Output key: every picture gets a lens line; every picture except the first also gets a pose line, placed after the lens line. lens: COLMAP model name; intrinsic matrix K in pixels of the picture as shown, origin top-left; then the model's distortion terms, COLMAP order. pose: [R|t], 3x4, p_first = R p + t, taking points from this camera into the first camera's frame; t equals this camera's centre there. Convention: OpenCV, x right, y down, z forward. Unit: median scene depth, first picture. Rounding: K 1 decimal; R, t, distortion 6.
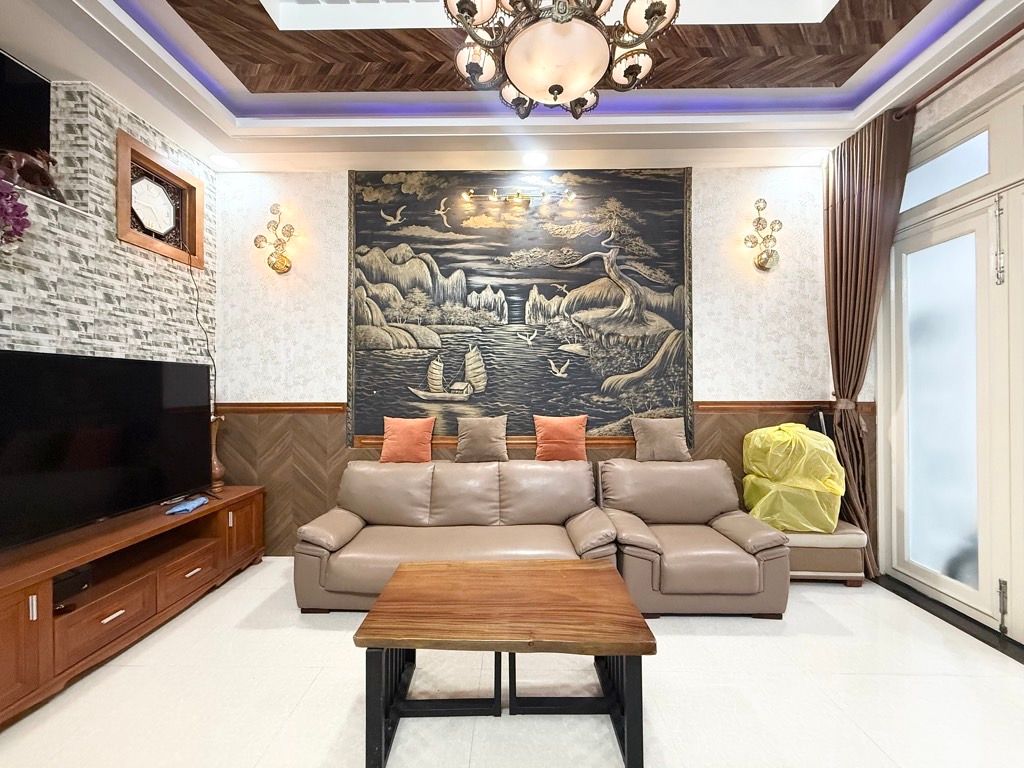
lens RADIAL K [[406.1, 0, 511.4], [0, 406.1, 385.6], [0, 0, 1]] dist [-0.001192, -0.000579]
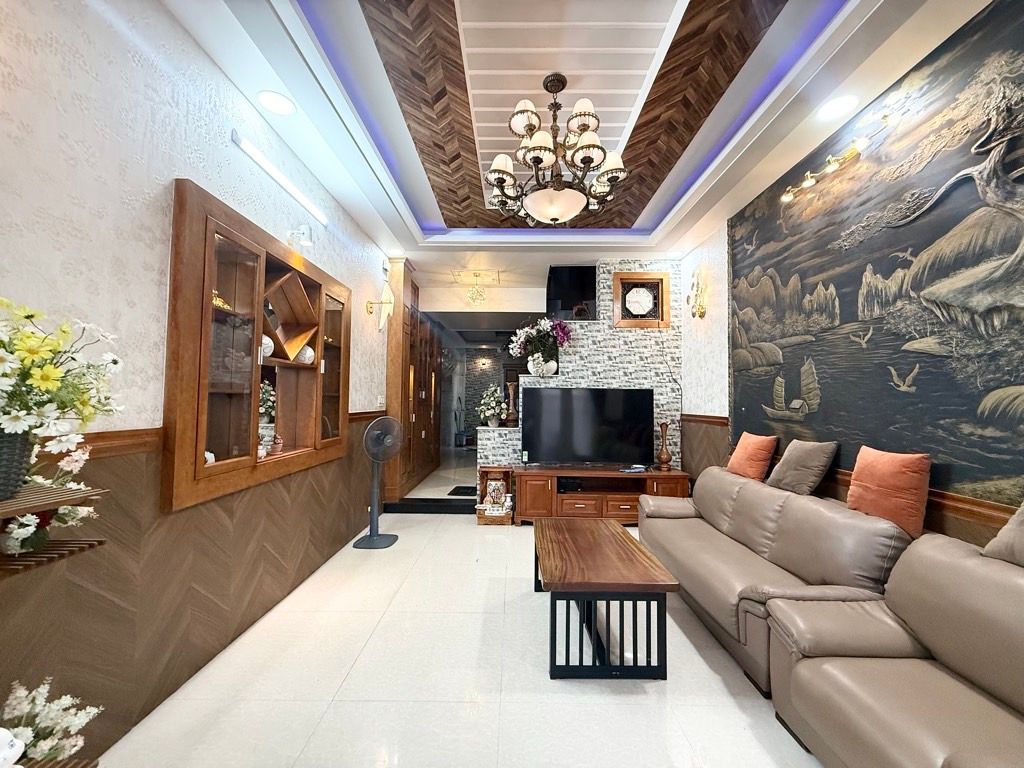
lens RADIAL K [[406.1, 0, 508.5], [0, 406.1, 383.2], [0, 0, 1]] dist [-0.001192, -0.000579]
pose [[0.002421, -0.039880, -0.999202, 0.763495], [-0.006197, 0.999185, -0.039894, -0.005297], [0.999978, 0.006288, 0.002172, 0.365235]]
